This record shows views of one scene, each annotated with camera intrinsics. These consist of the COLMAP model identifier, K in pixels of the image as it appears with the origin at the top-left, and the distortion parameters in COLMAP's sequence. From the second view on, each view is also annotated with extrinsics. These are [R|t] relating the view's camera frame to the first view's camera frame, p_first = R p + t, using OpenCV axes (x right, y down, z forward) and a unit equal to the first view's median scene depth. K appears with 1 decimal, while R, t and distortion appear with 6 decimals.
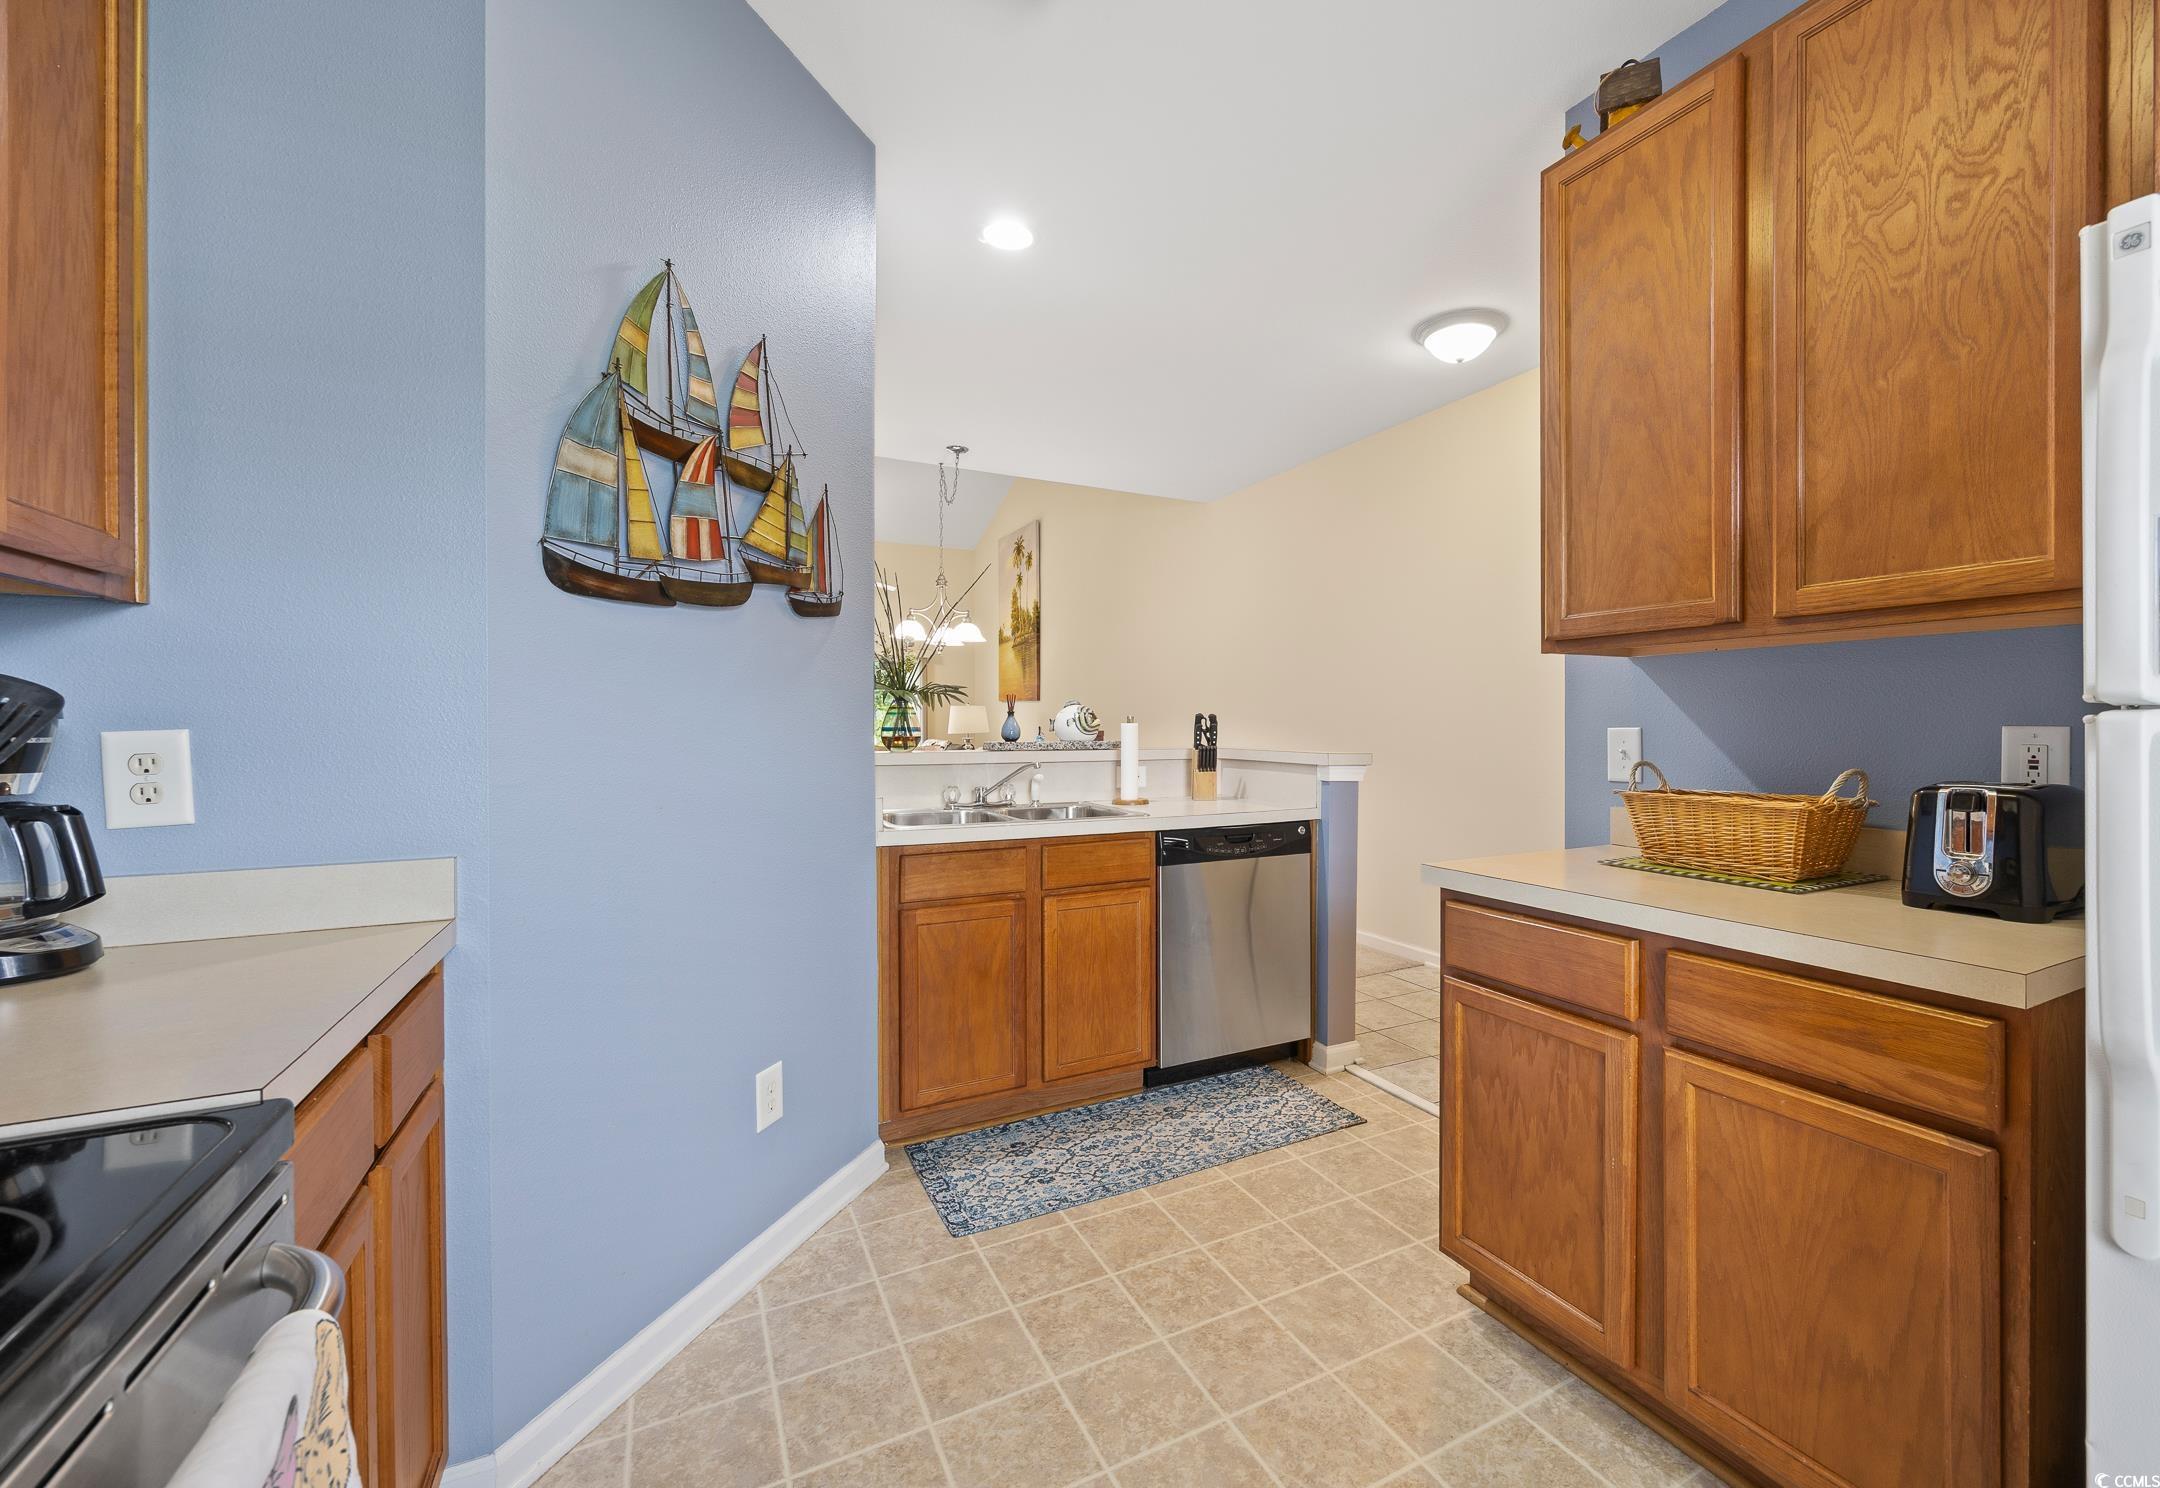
lens RADIAL K [[903.0, 0, 1177.6], [0, 903.0, 728.8], [0, 0, 1]] dist [0.009363, -0.000275]
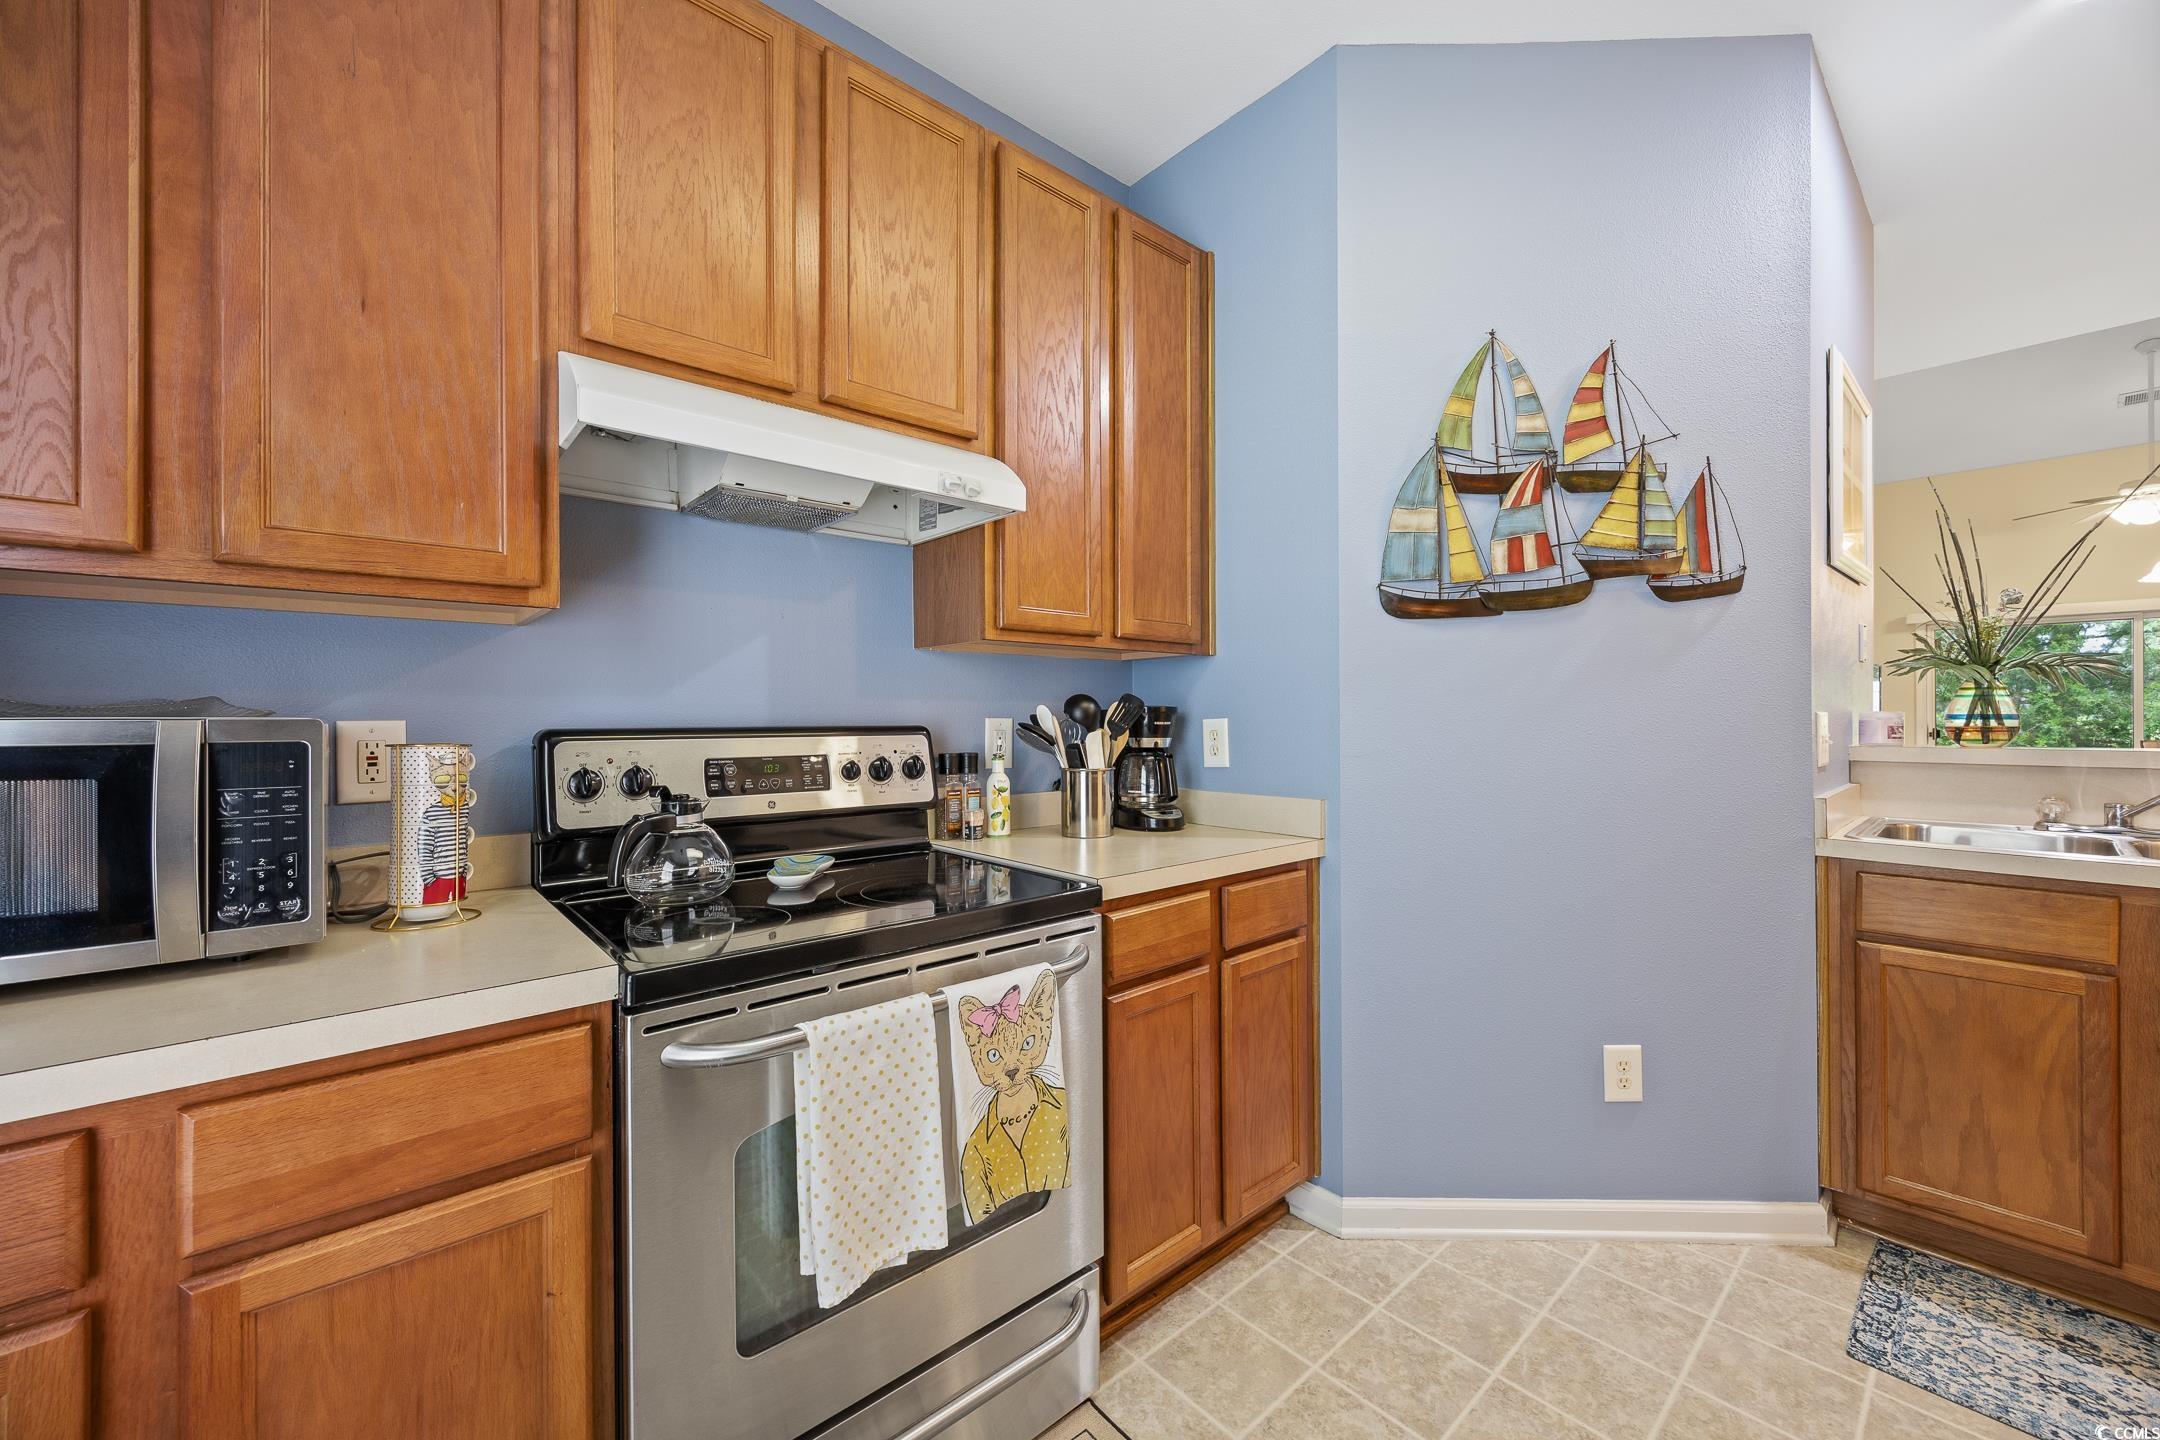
lens RADIAL K [[835.9, 0, 1078.0], [0, 835.9, 714.0], [0, 0, 1]] dist [0.002466, -0.000133]
pose [[0.204498, -0.004365, -0.978857, 0.365994], [0.002353, 0.999989, -0.003968, -0.001103], [0.978864, -0.001492, 0.204506, 0.201792]]
